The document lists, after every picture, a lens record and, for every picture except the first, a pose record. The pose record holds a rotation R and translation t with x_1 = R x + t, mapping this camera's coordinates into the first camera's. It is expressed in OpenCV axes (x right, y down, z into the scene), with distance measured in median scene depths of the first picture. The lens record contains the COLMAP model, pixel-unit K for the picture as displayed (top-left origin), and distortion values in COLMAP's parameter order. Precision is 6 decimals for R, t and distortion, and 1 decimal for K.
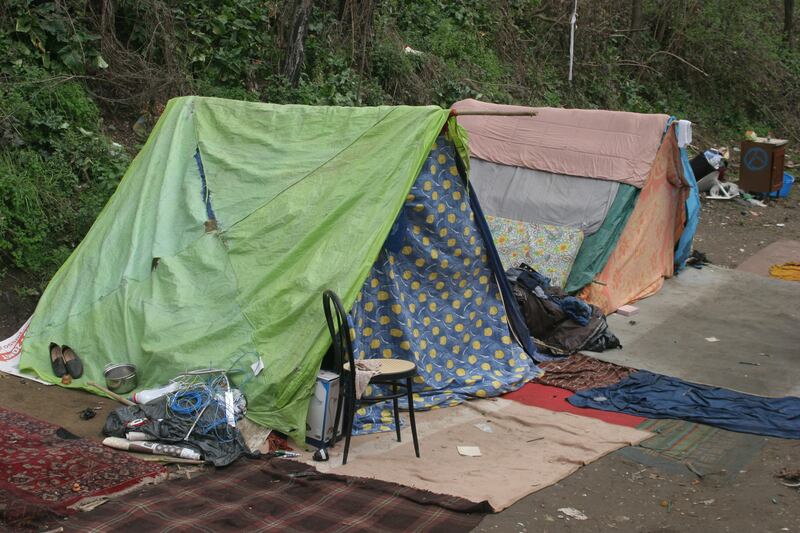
lens RADIAL K [[905.0, 0, 400.0], [0, 905.0, 266.5], [0, 0, 1]] dist [-0.139358, -0.003603]
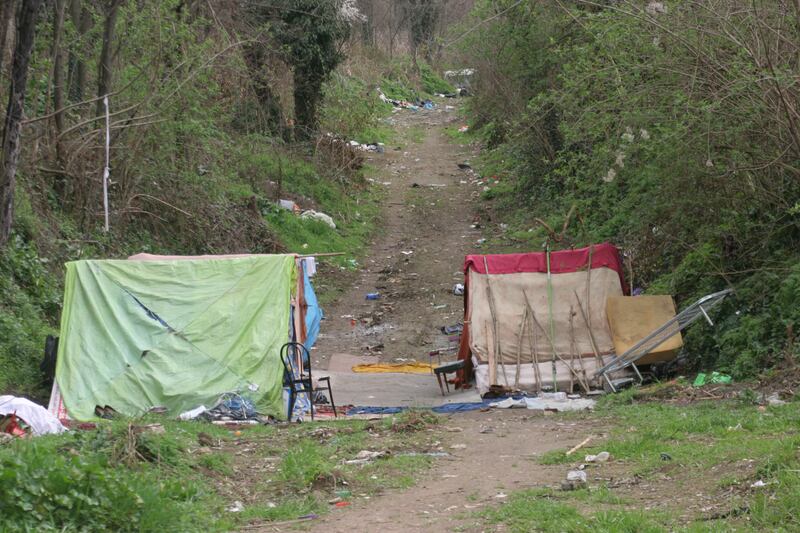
lens RADIAL K [[905.0, 0, 400.0], [0, 905.0, 266.5], [0, 0, 1]] dist [-0.139358, -0.003603]
pose [[0.867260, -0.068325, 0.493145, -0.693323], [0.147641, 0.981276, -0.123691, 0.118662], [-0.475460, 0.180081, 0.861109, -0.756116]]
